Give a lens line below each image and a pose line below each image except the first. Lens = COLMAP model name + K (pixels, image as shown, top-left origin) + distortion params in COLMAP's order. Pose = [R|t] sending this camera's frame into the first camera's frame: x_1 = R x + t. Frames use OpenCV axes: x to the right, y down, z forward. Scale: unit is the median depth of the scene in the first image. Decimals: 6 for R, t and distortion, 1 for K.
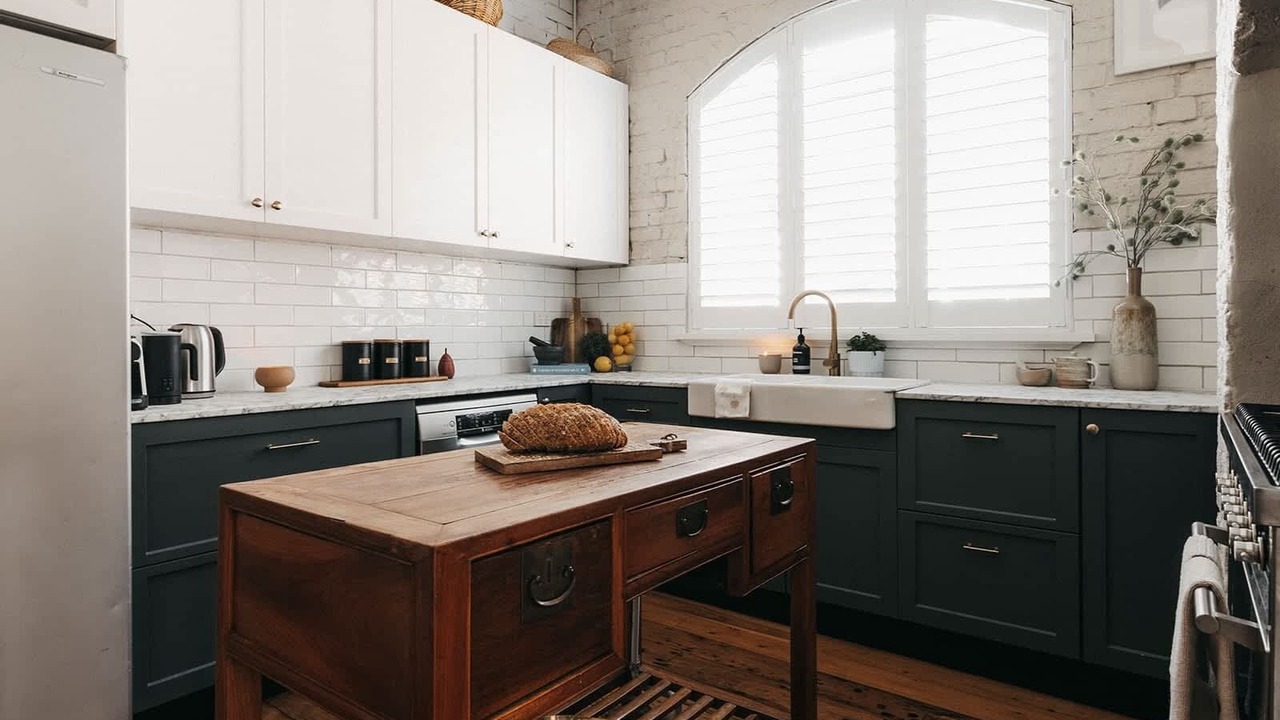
lens RADIAL K [[748.2, 0, 611.0], [0, 748.2, 320.9], [0, 0, 1]] dist [0.000898, -0.000283]
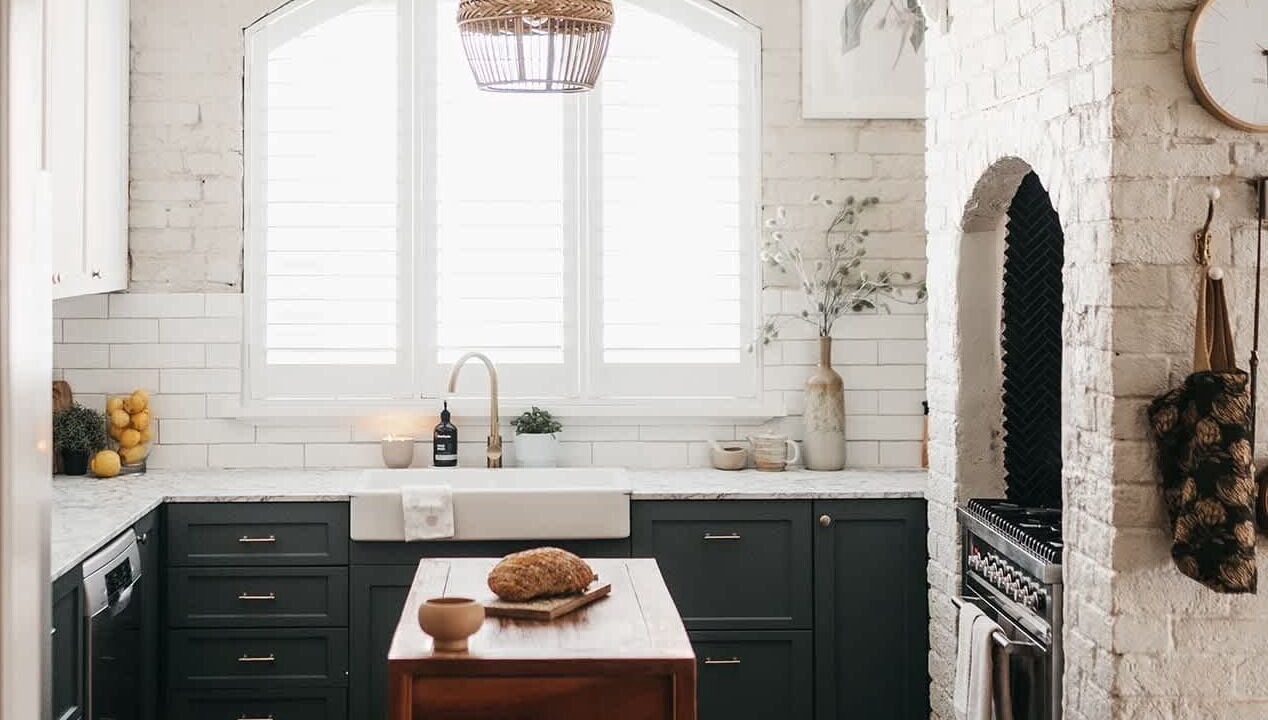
lens RADIAL K [[2217.9, 0, 584.7], [0, 2217.9, 13.4], [0, 0, 1]] dist [-0.022850, 0.000000]
pose [[0.765867, 0.057059, 0.640463, -1.023285], [-0.011996, 0.997150, -0.074491, -0.204199], [-0.642887, 0.049367, 0.764368, -0.725302]]
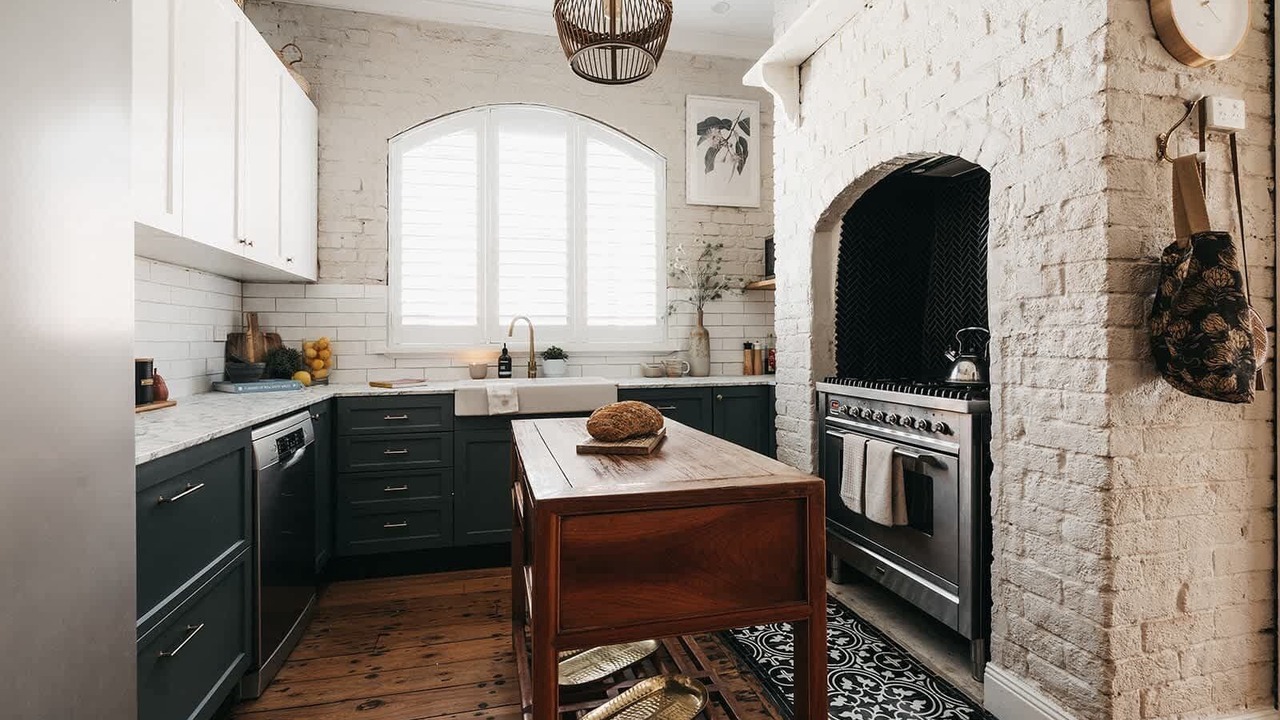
lens RADIAL K [[619.5, 0, 648.9], [0, 619.5, 321.1], [0, 0, 1]] dist [-0.014439, 0.001618]
pose [[0.593940, 0.025512, 0.804105, -0.473825], [-0.008871, 0.999644, -0.025163, -0.004032], [-0.804461, 0.007813, 0.593955, 0.147593]]
